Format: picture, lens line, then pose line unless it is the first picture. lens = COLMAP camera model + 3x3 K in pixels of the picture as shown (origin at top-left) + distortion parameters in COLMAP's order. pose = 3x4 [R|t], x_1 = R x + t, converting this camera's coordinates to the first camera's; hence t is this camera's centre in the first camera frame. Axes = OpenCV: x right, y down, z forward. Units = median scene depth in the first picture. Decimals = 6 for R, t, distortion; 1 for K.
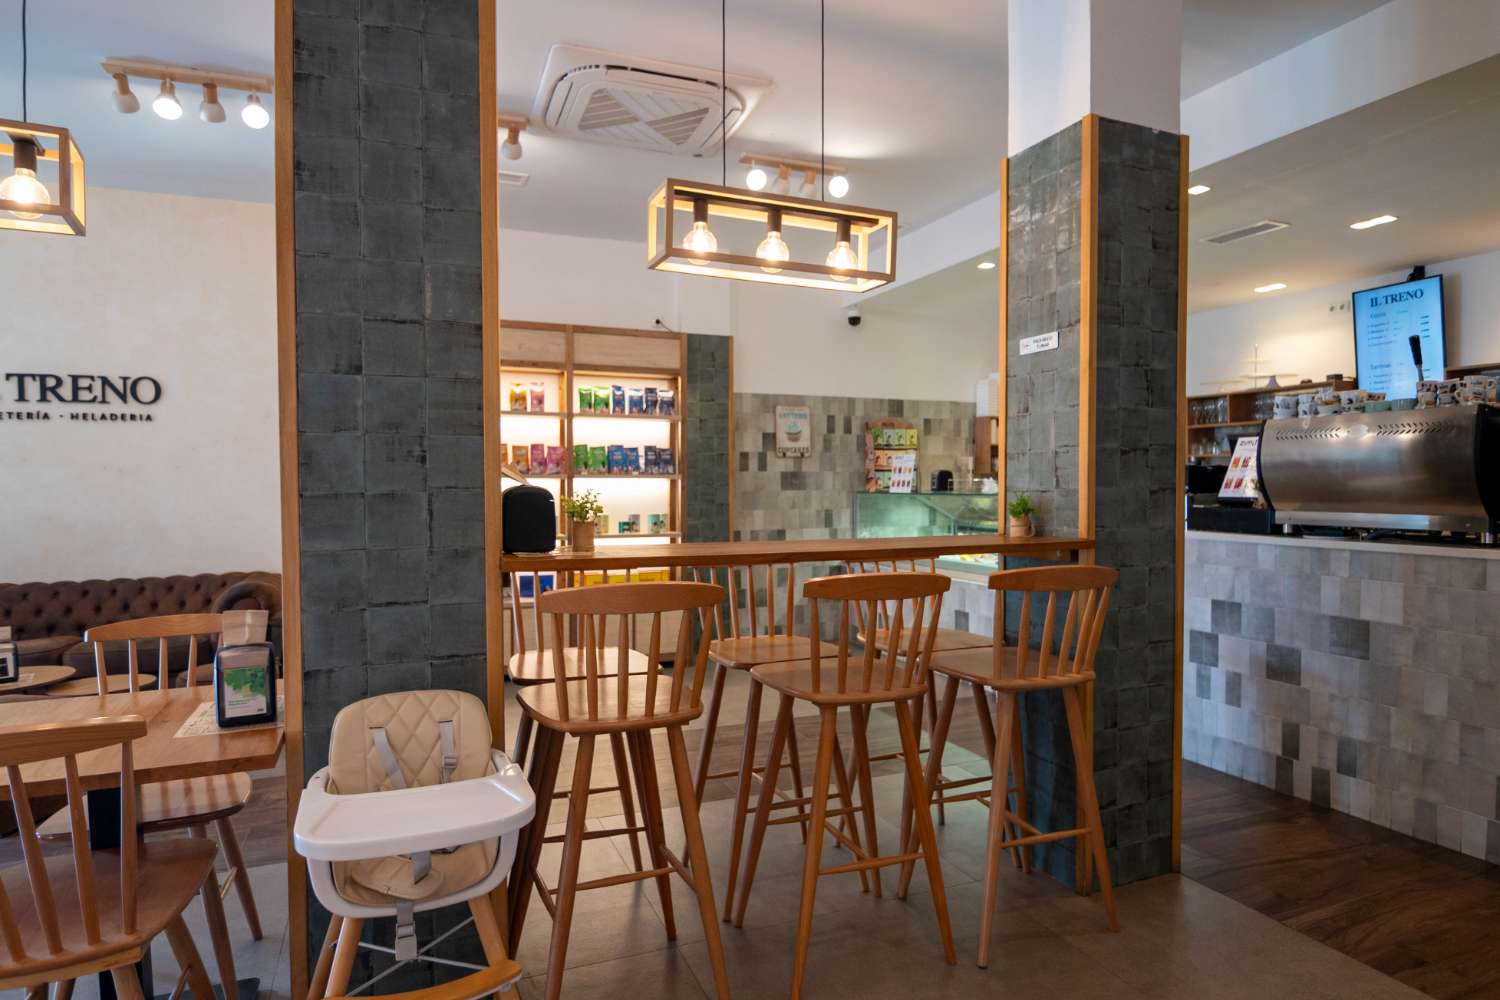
lens RADIAL K [[876.7, 0, 771.8], [0, 876.7, 509.0], [0, 0, 1]] dist [-0.001566, -0.011494]
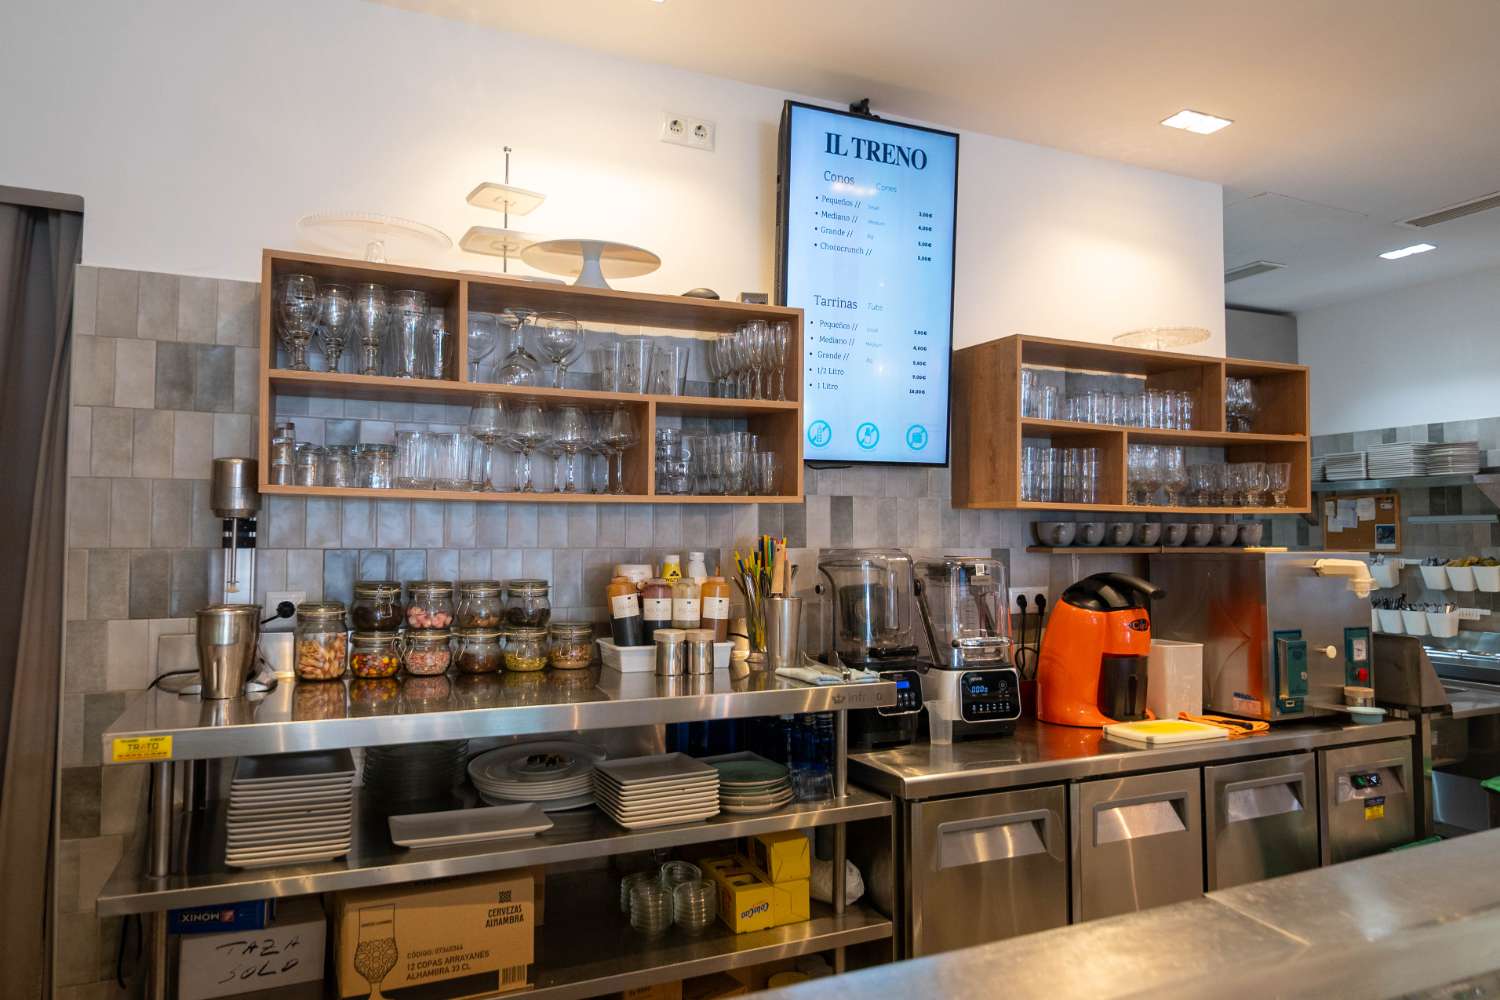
lens RADIAL K [[948.5, 0, 746.2], [0, 948.5, 494.1], [0, 0, 1]] dist [-0.002911, -0.001941]
pose [[0.012316, 0.050431, 0.998652, 0.230888], [0.020195, 0.998511, -0.050673, -0.046262], [-0.999720, 0.020791, 0.011279, 0.947849]]
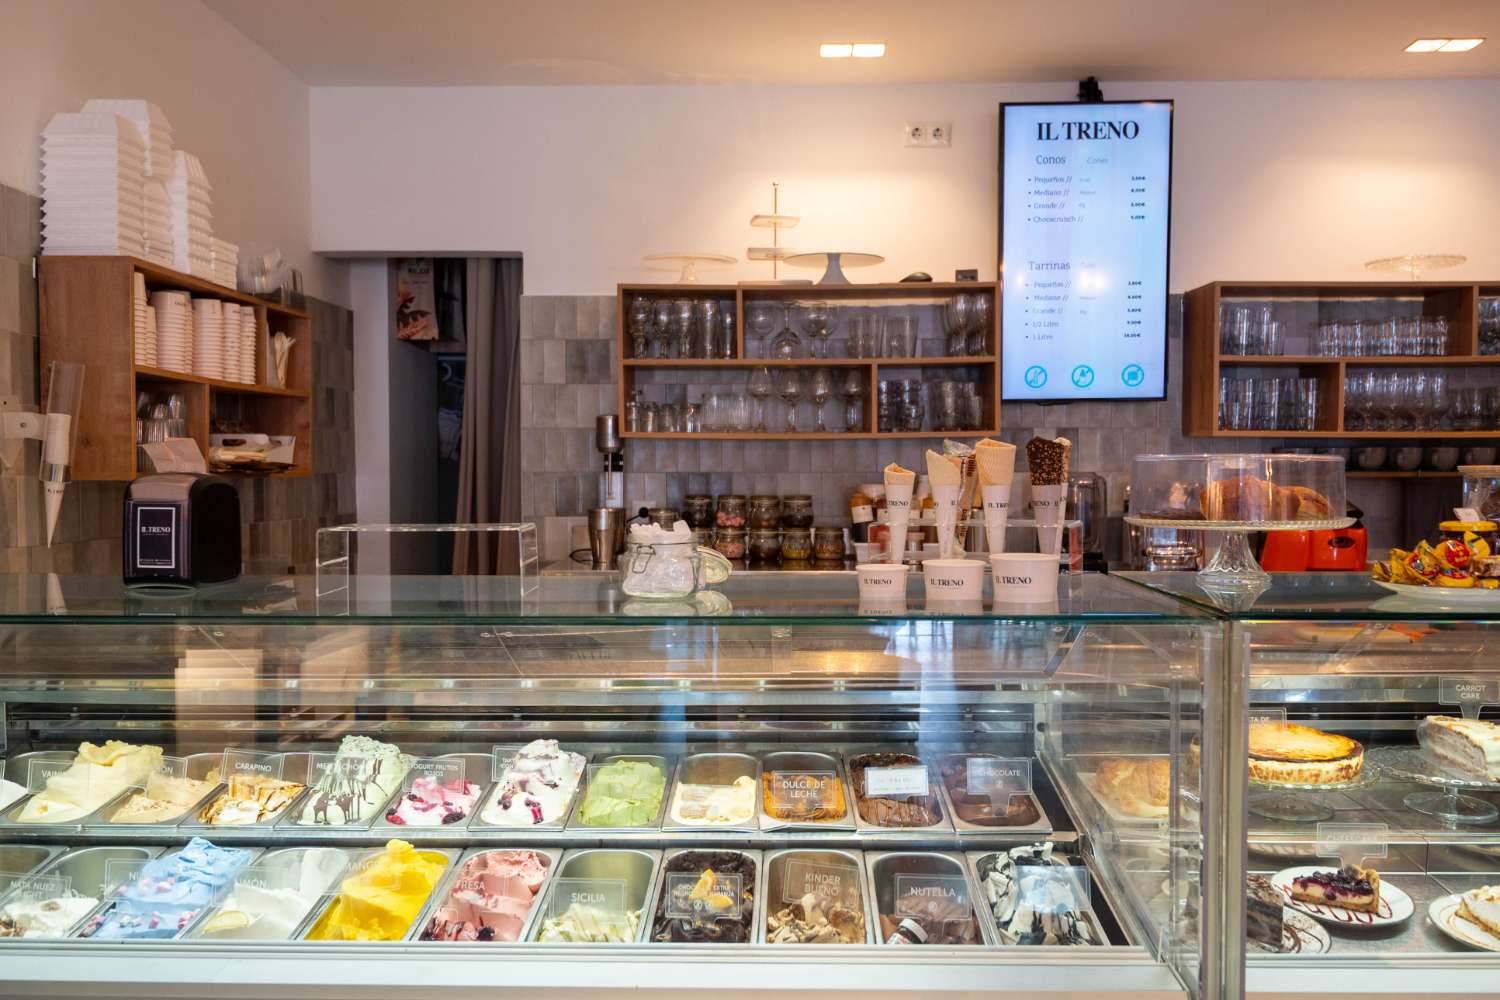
lens RADIAL K [[1243.3, 0, 758.2], [0, 1243.3, 499.9], [0, 0, 1]] dist [0.004617, -0.014120]
pose [[0.438102, -0.020880, 0.898683, -0.006149], [0.020315, 0.999705, 0.013323, -0.040129], [-0.898696, 0.012420, 0.438397, 0.767982]]
